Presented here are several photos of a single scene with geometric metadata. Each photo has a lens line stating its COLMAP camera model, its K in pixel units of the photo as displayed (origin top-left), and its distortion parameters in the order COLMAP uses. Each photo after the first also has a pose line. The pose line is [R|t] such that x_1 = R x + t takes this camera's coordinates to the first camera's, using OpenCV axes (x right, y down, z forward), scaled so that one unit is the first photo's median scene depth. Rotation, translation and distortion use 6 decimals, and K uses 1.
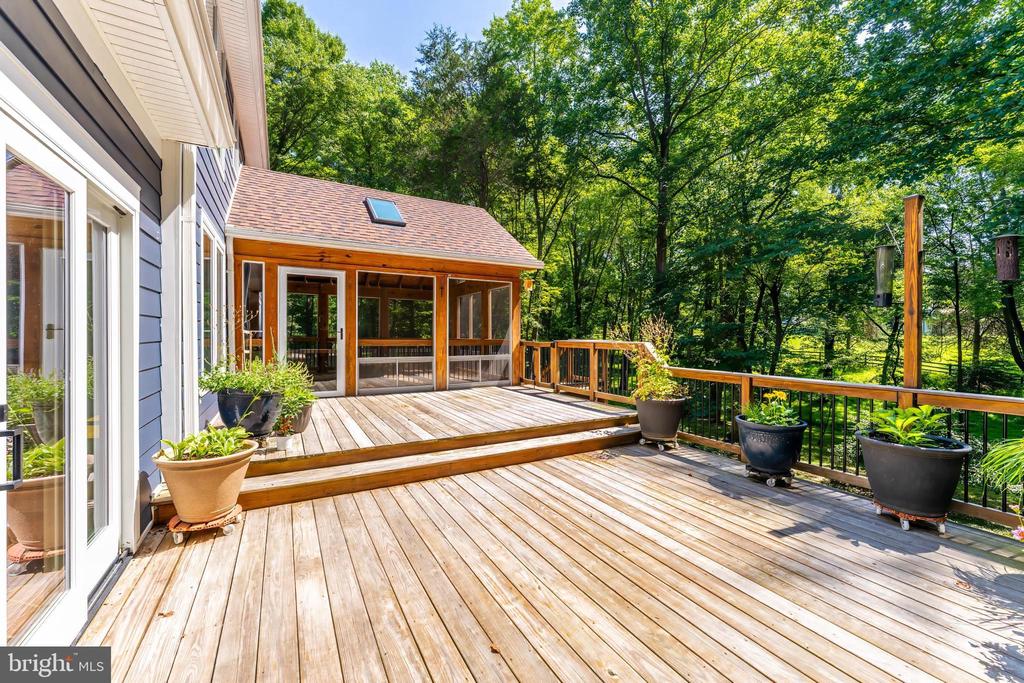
lens RADIAL K [[411.9, 0, 517.0], [0, 411.9, 340.3], [0, 0, 1]] dist [0.000990, -0.000230]
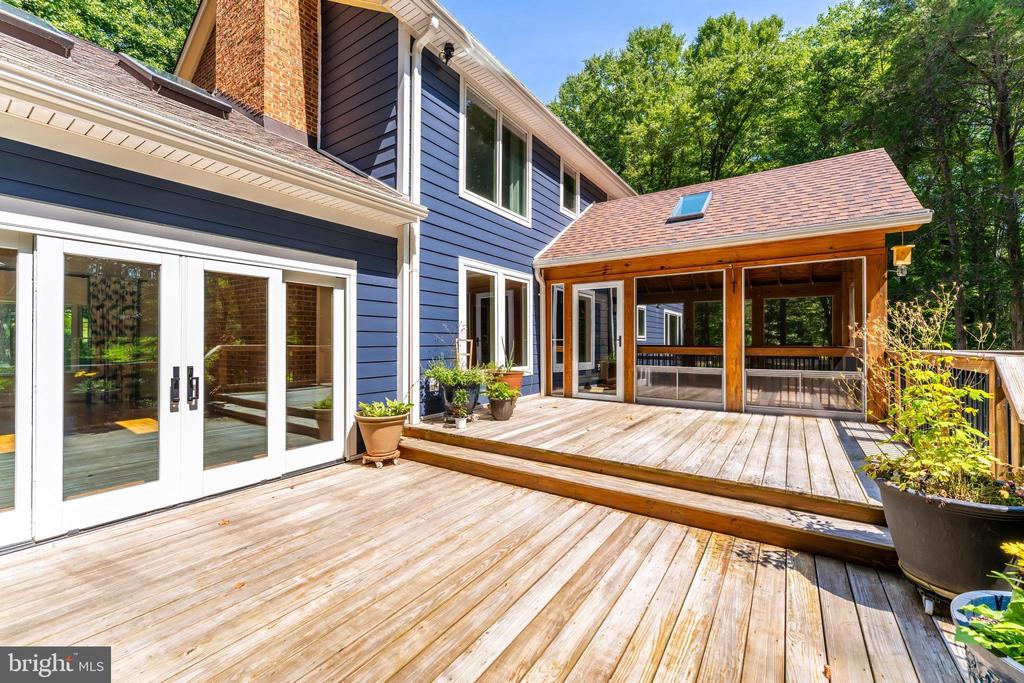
lens RADIAL K [[411.9, 0, 518.2], [0, 411.9, 339.9], [0, 0, 1]] dist [0.000990, -0.000230]
pose [[0.444770, -0.010562, -0.895582, 0.661005], [-0.009154, 0.999825, -0.016337, 0.000651], [0.895598, 0.015464, 0.444596, 0.531659]]
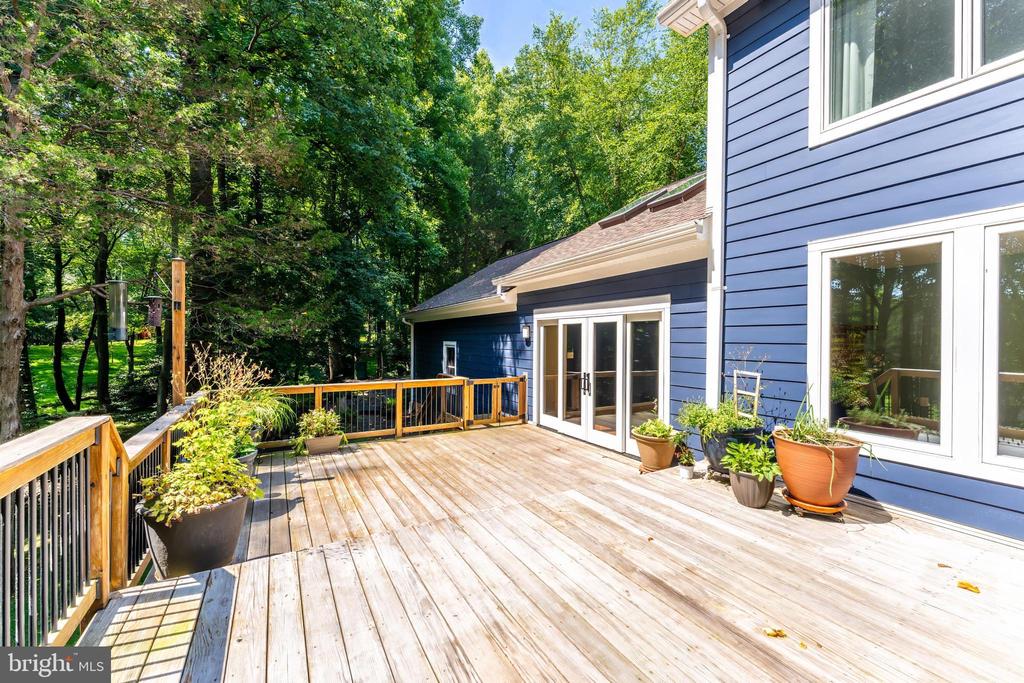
lens RADIAL K [[411.9, 0, 515.1], [0, 411.9, 339.3], [0, 0, 1]] dist [0.000990, -0.000230]
pose [[-0.999911, -0.012767, -0.003996, -0.090320], [-0.012814, 0.999845, 0.012071, -0.103736], [0.003841, 0.012122, -0.999919, 1.952540]]
